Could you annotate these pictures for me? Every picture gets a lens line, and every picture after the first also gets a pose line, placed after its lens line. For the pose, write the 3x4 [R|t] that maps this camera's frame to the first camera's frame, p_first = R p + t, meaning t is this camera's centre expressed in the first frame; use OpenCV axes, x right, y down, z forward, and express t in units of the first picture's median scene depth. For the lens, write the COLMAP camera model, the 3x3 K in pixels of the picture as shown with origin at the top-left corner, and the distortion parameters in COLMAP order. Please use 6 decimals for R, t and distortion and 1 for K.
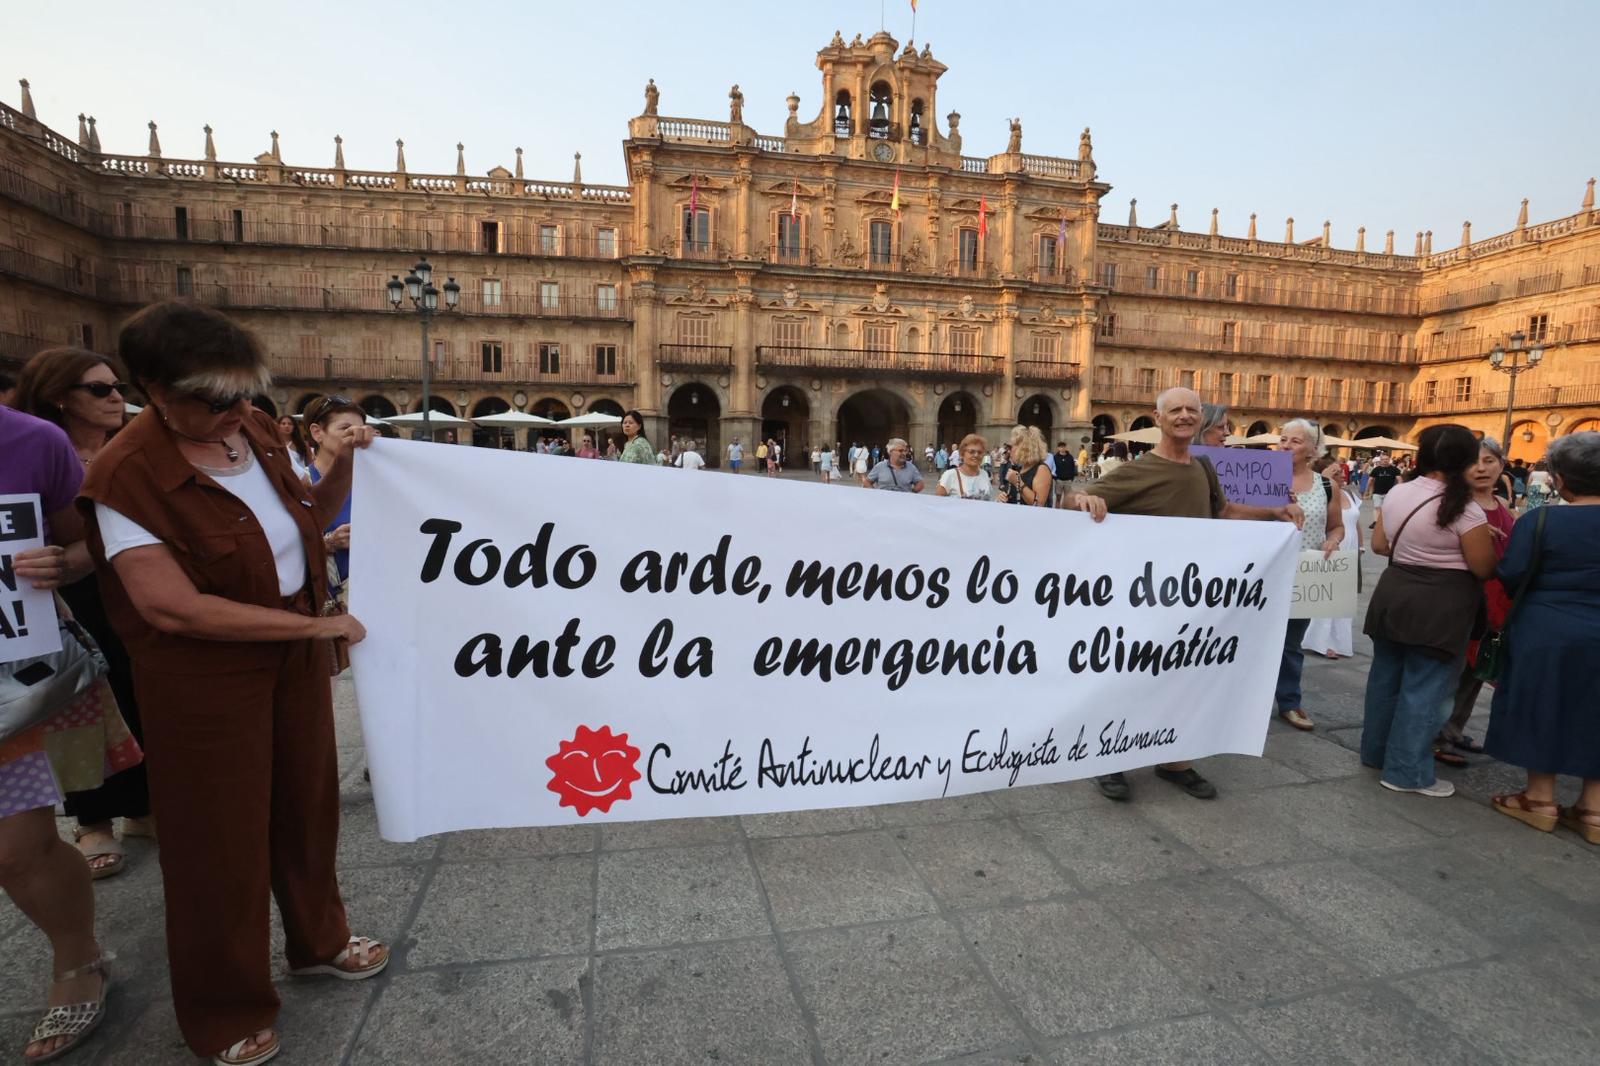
lens RADIAL K [[718.4, 0, 791.0], [0, 718.4, 530.7], [0, 0, 1]] dist [-0.069461, 0.024086]
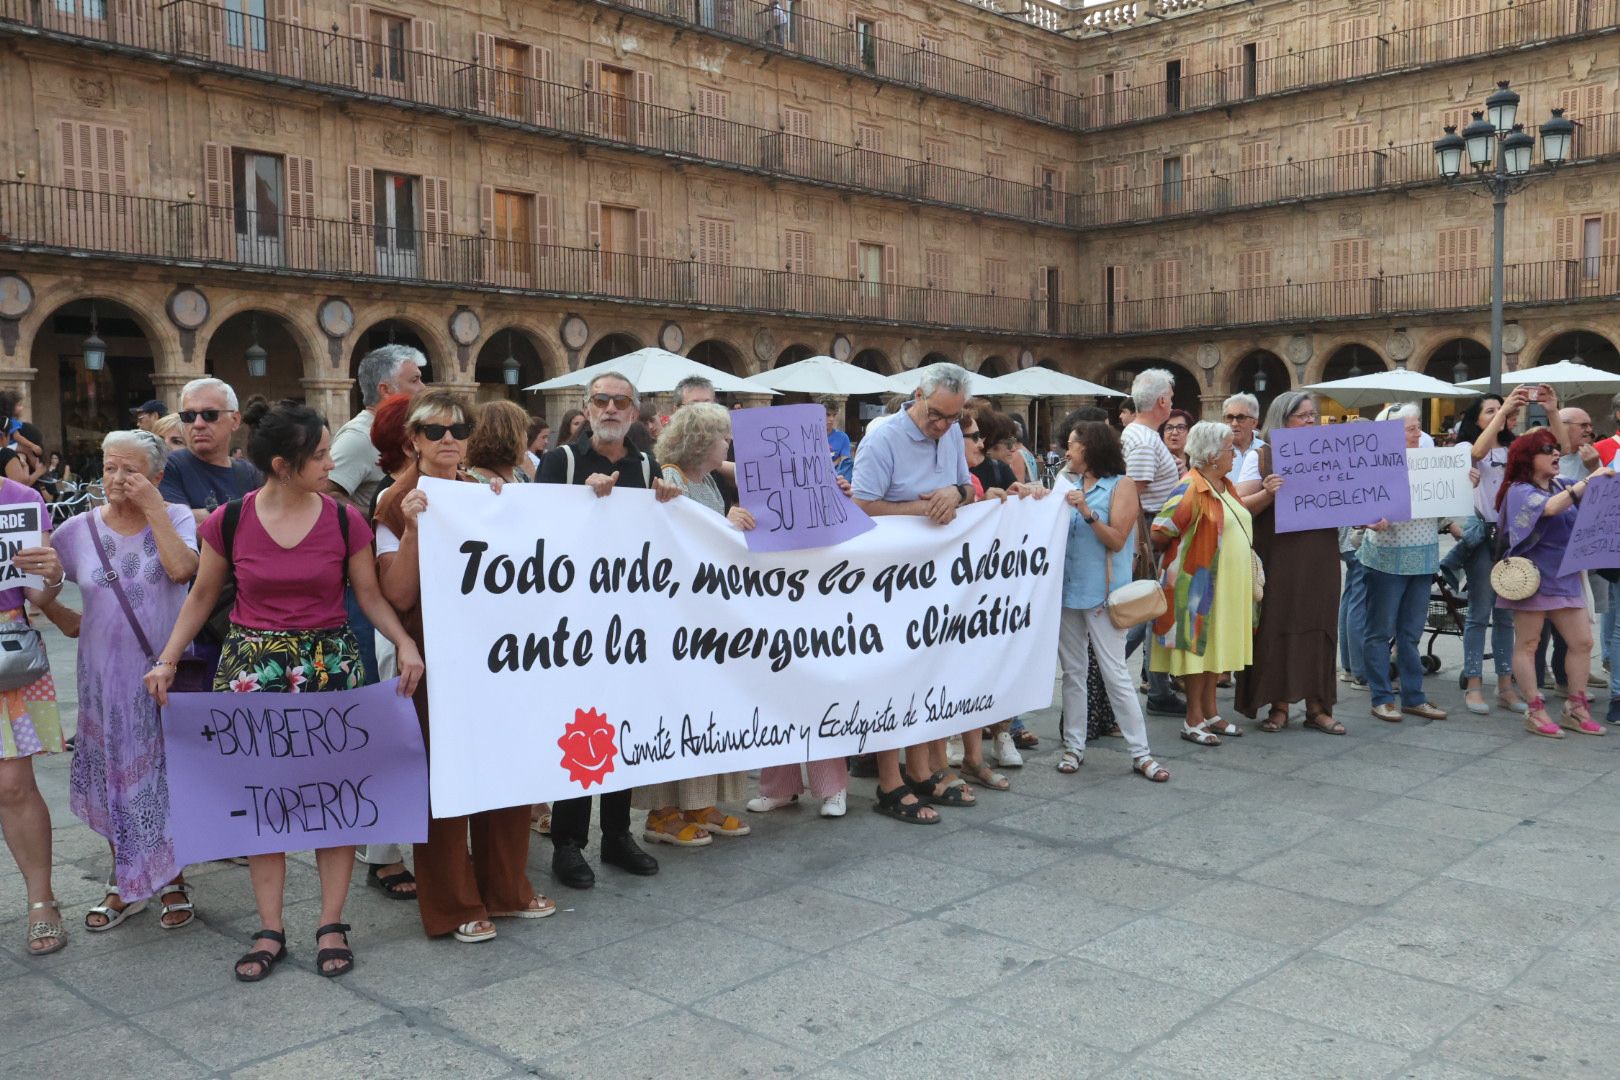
lens RADIAL K [[1505.5, 0, 798.4], [0, 1505.5, 545.8], [0, 0, 1]] dist [-0.030981, 0.113221]
pose [[0.564636, 0.030532, -0.824775, 4.500669], [-0.064401, 0.997899, -0.007148, 0.064533], [0.822823, 0.057152, 0.565416, -2.219389]]
